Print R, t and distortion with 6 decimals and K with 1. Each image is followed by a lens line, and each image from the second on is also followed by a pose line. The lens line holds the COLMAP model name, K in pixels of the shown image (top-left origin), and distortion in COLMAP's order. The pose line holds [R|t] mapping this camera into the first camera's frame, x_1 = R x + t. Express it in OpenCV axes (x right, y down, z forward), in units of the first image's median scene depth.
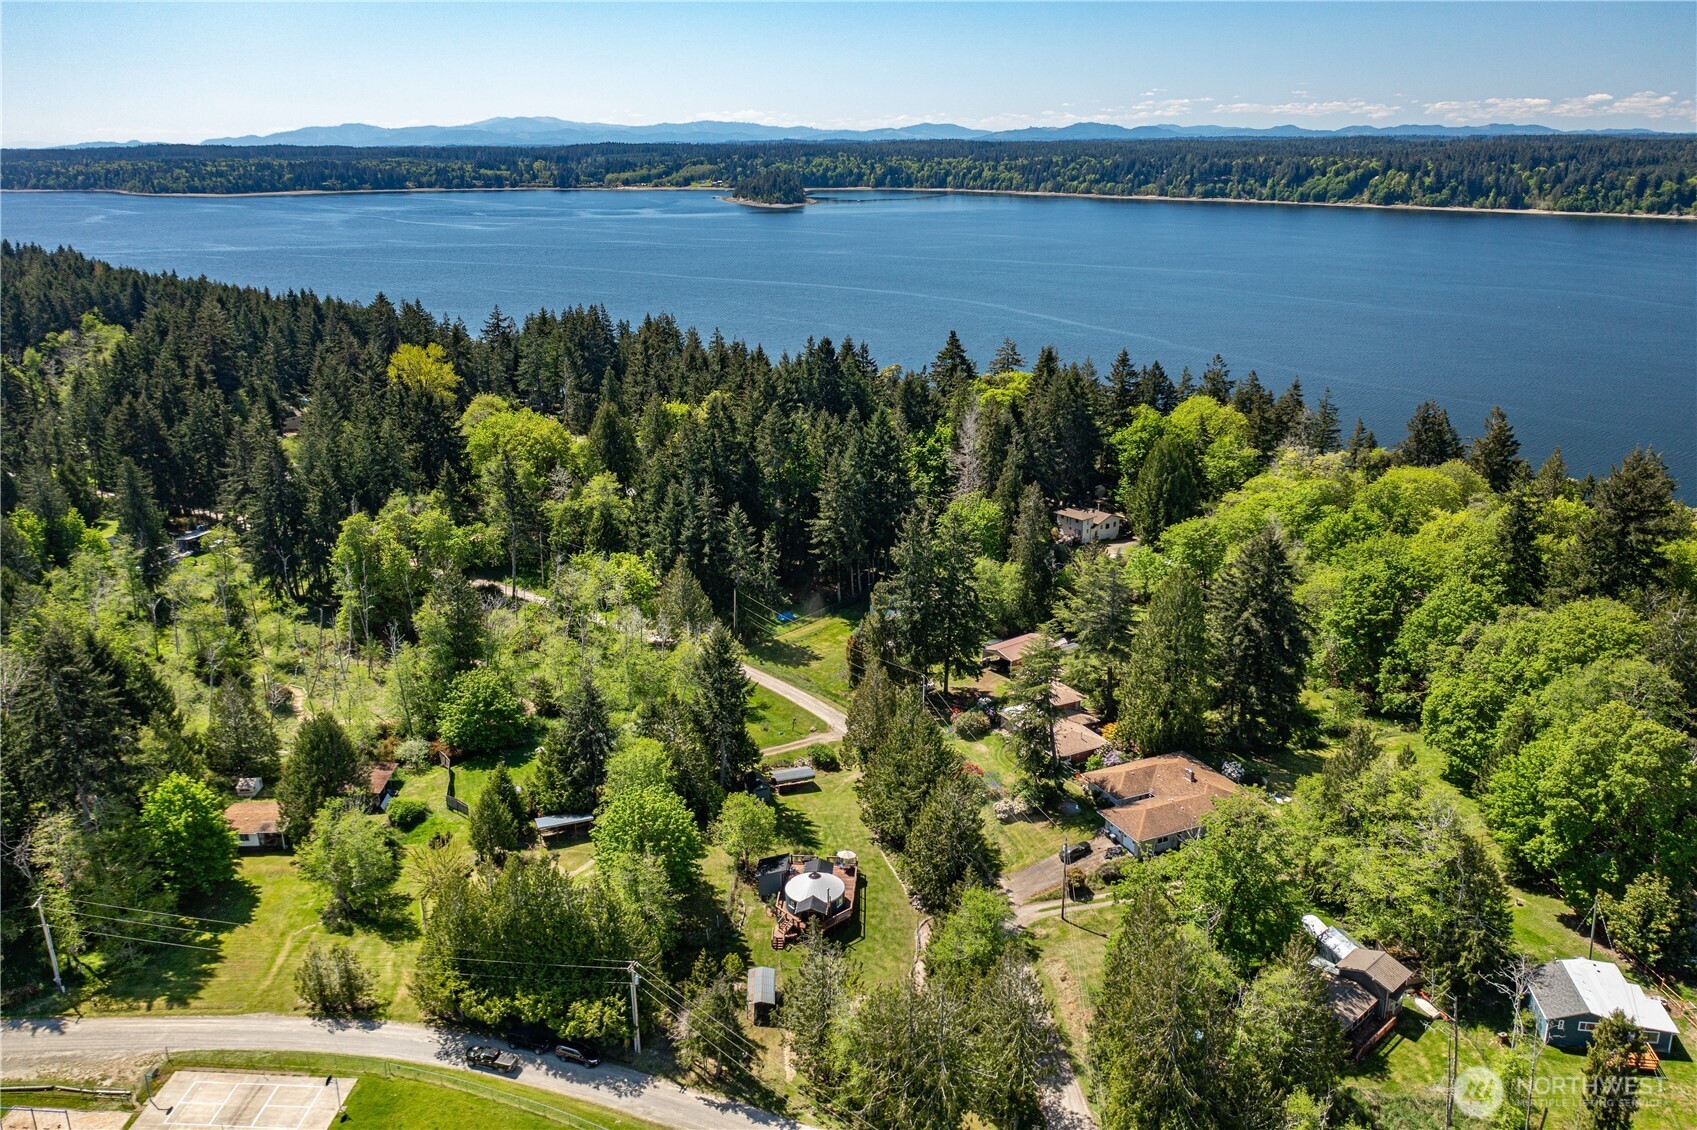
lens RADIAL K [[1348.0, 0, 850.3], [0, 1348.0, 573.2], [0, 0, 1]] dist [-0.008089, -0.009886]
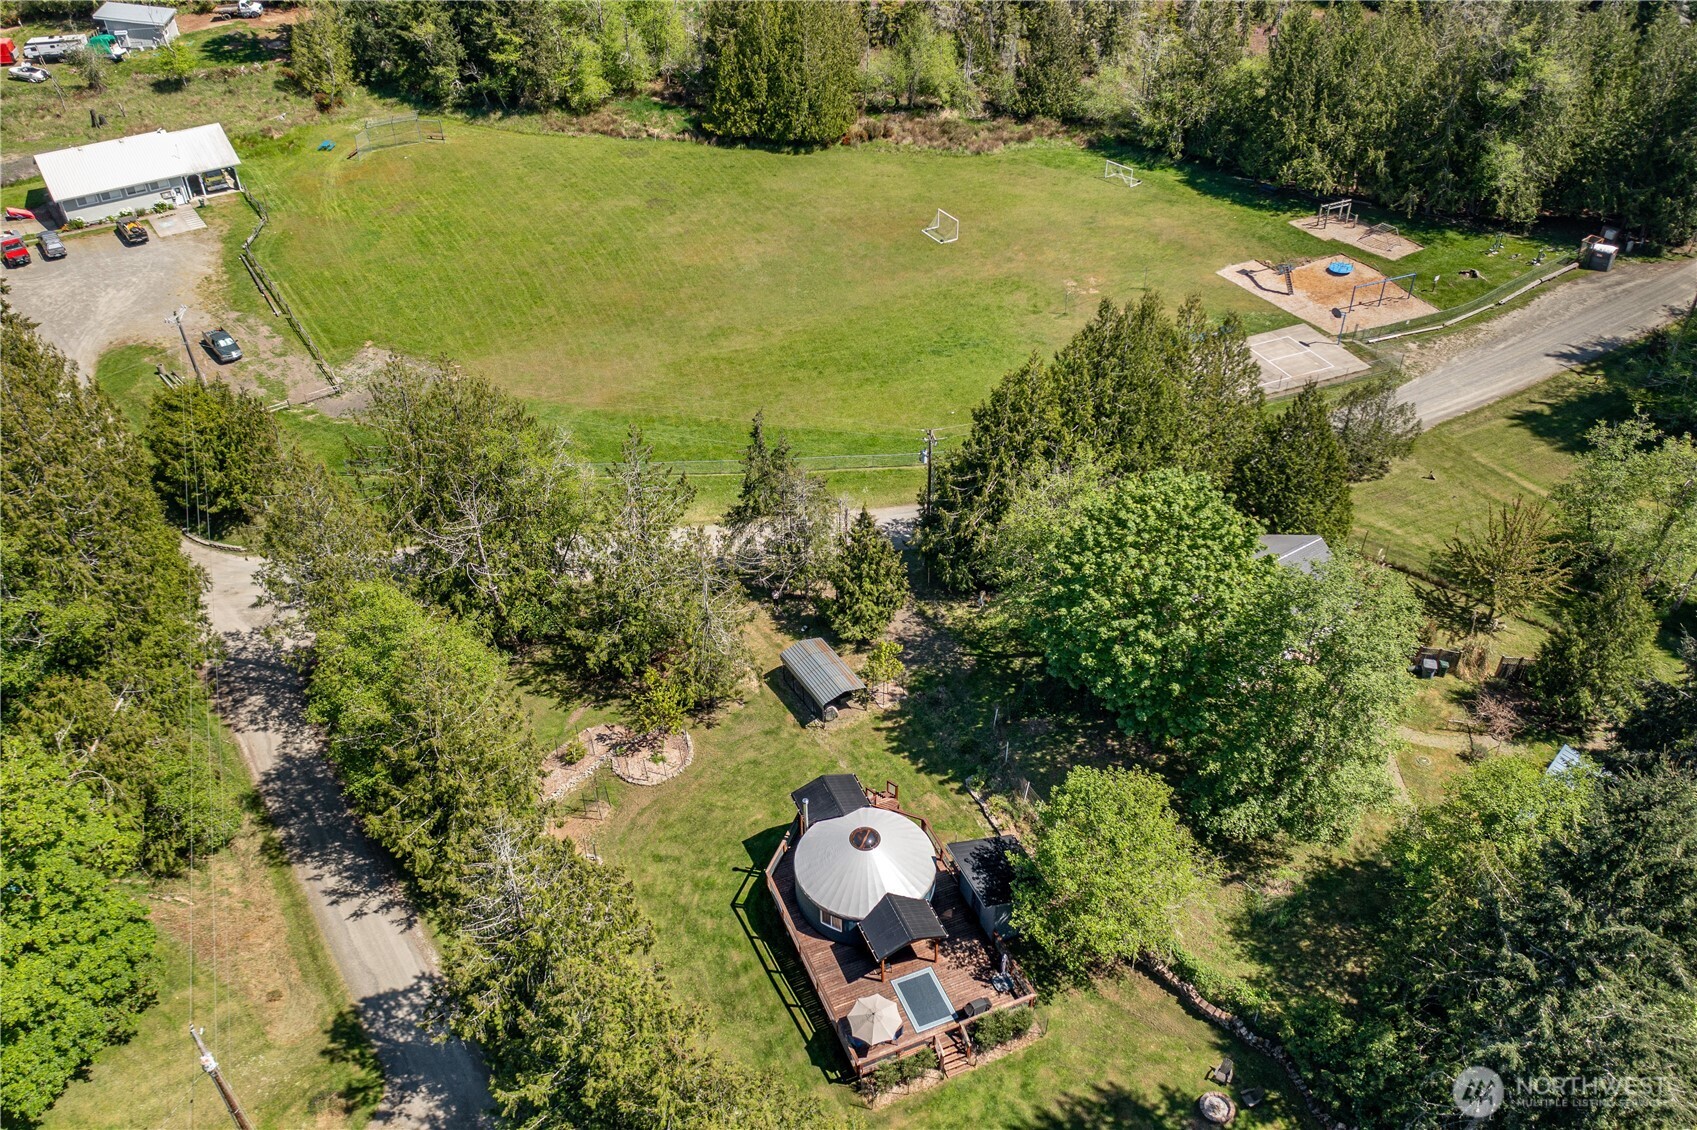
lens RADIAL K [[1348.0, 0, 852.0], [0, 1348.0, 562.2], [0, 0, 1]] dist [-0.008089, -0.009886]
pose [[-0.892900, 0.278054, -0.354139, 0.091011], [-0.129930, 0.593952, 0.793939, -0.139069], [0.431100, 0.754922, -0.494213, 1.035964]]
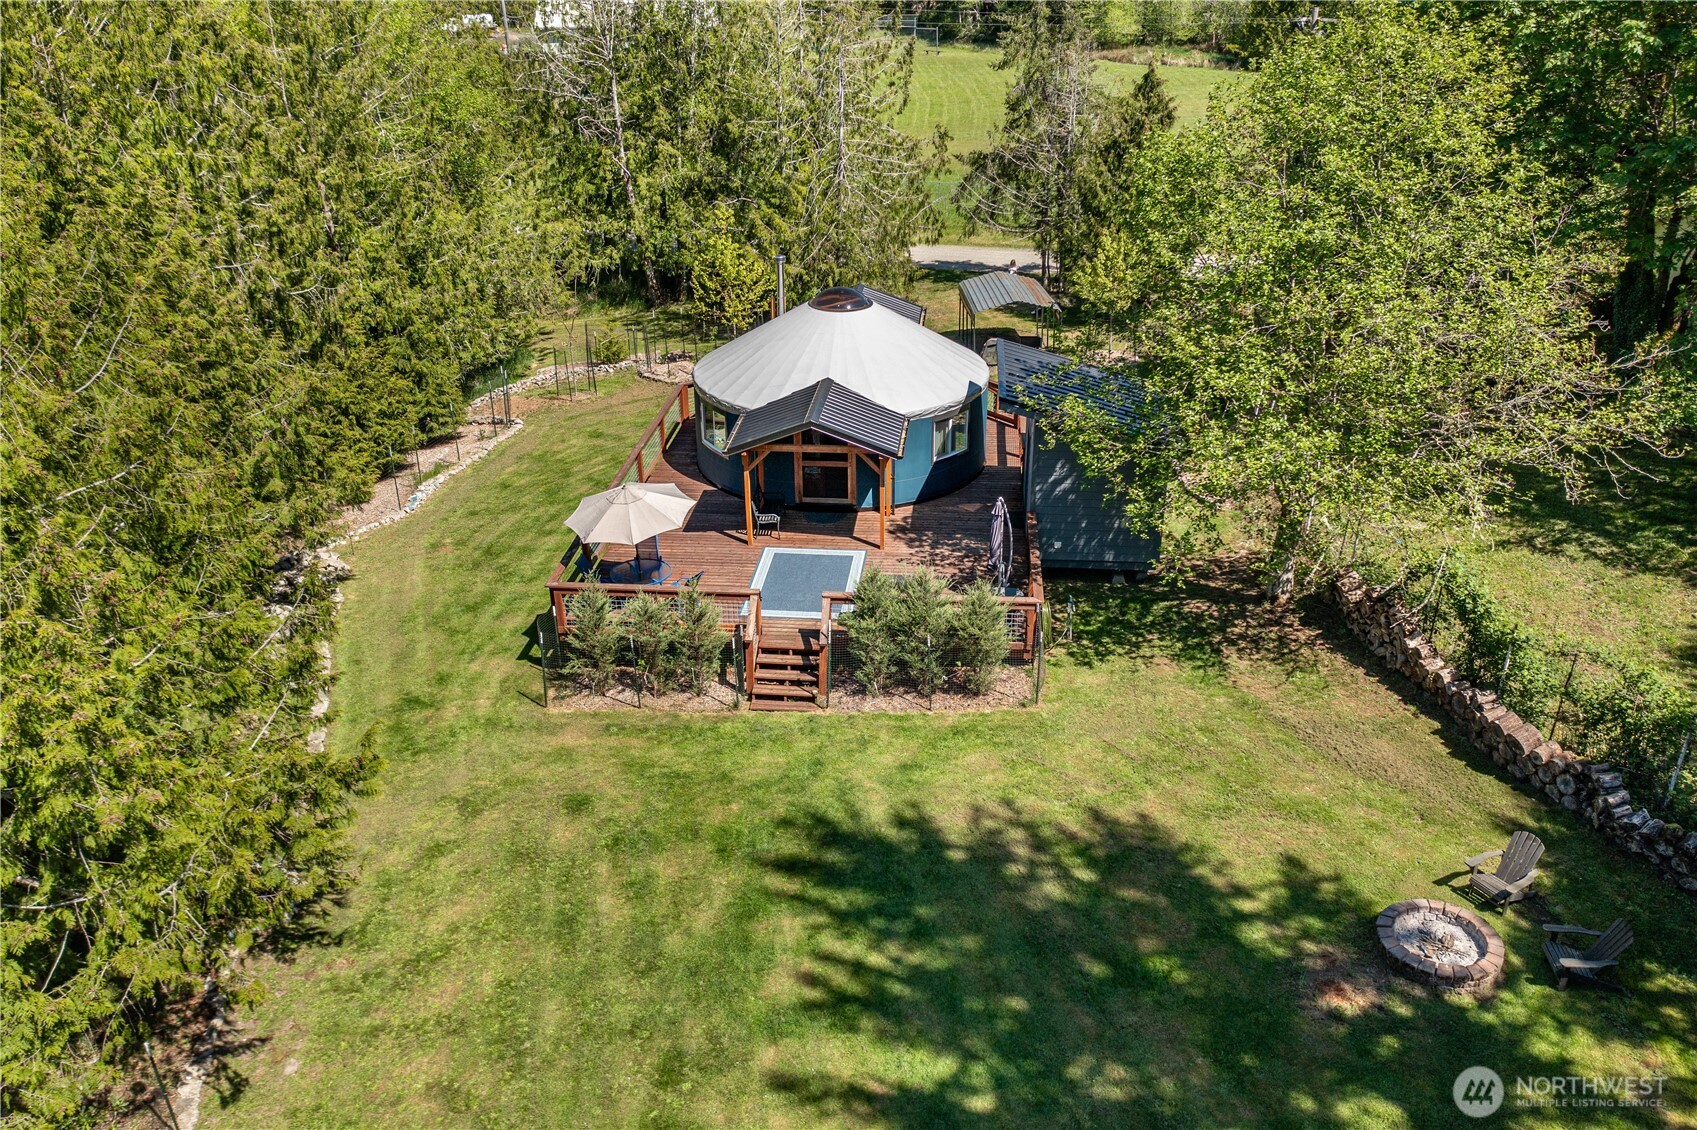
lens RADIAL K [[1348.0, 0, 860.4], [0, 1348.0, 568.4], [0, 0, 1]] dist [-0.008089, -0.009886]
pose [[-0.999852, -0.013782, 0.010326, -0.028243], [-0.002945, 0.727639, 0.685954, 0.106848], [-0.016968, 0.685822, -0.727571, 1.064616]]
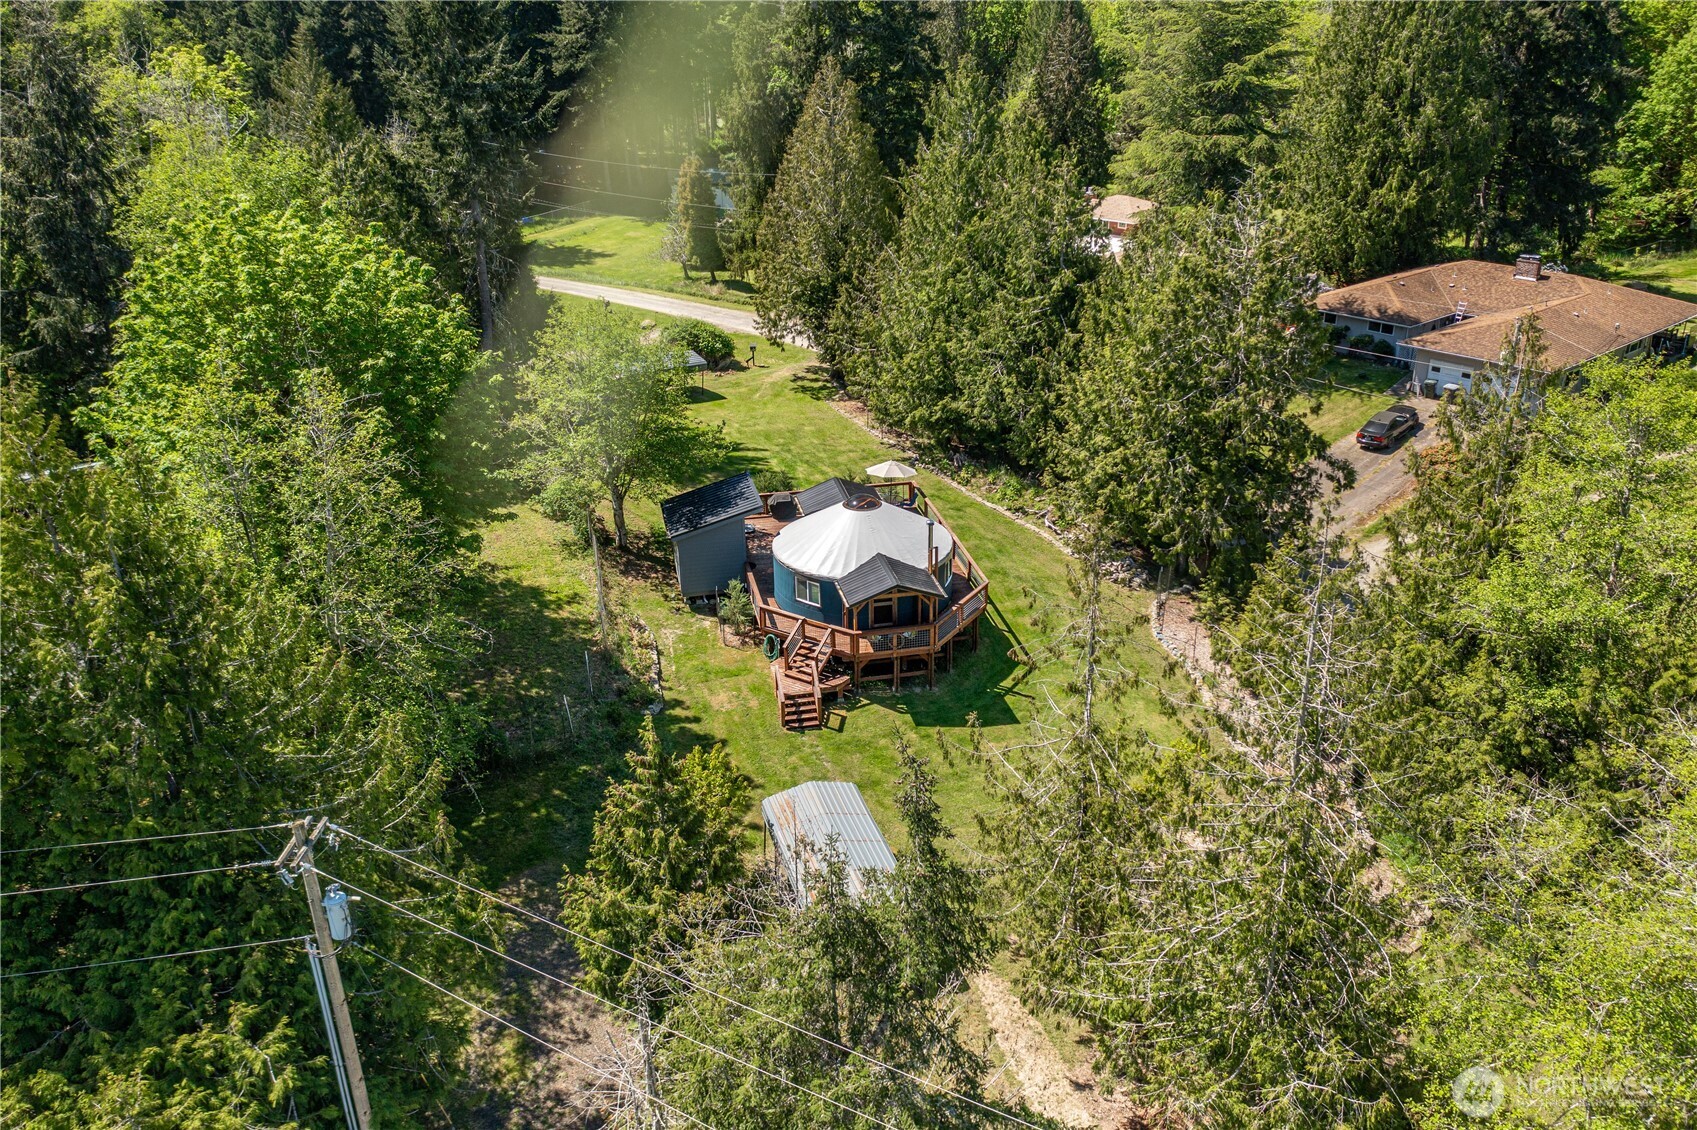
lens RADIAL K [[1348.0, 0, 856.5], [0, 1348.0, 559.2], [0, 0, 1]] dist [-0.008089, -0.009886]
pose [[0.961812, -0.114174, 0.248762, -0.100646], [0.091204, 0.990593, 0.102018, 0.186198], [-0.258070, -0.075434, 0.963177, 0.622891]]
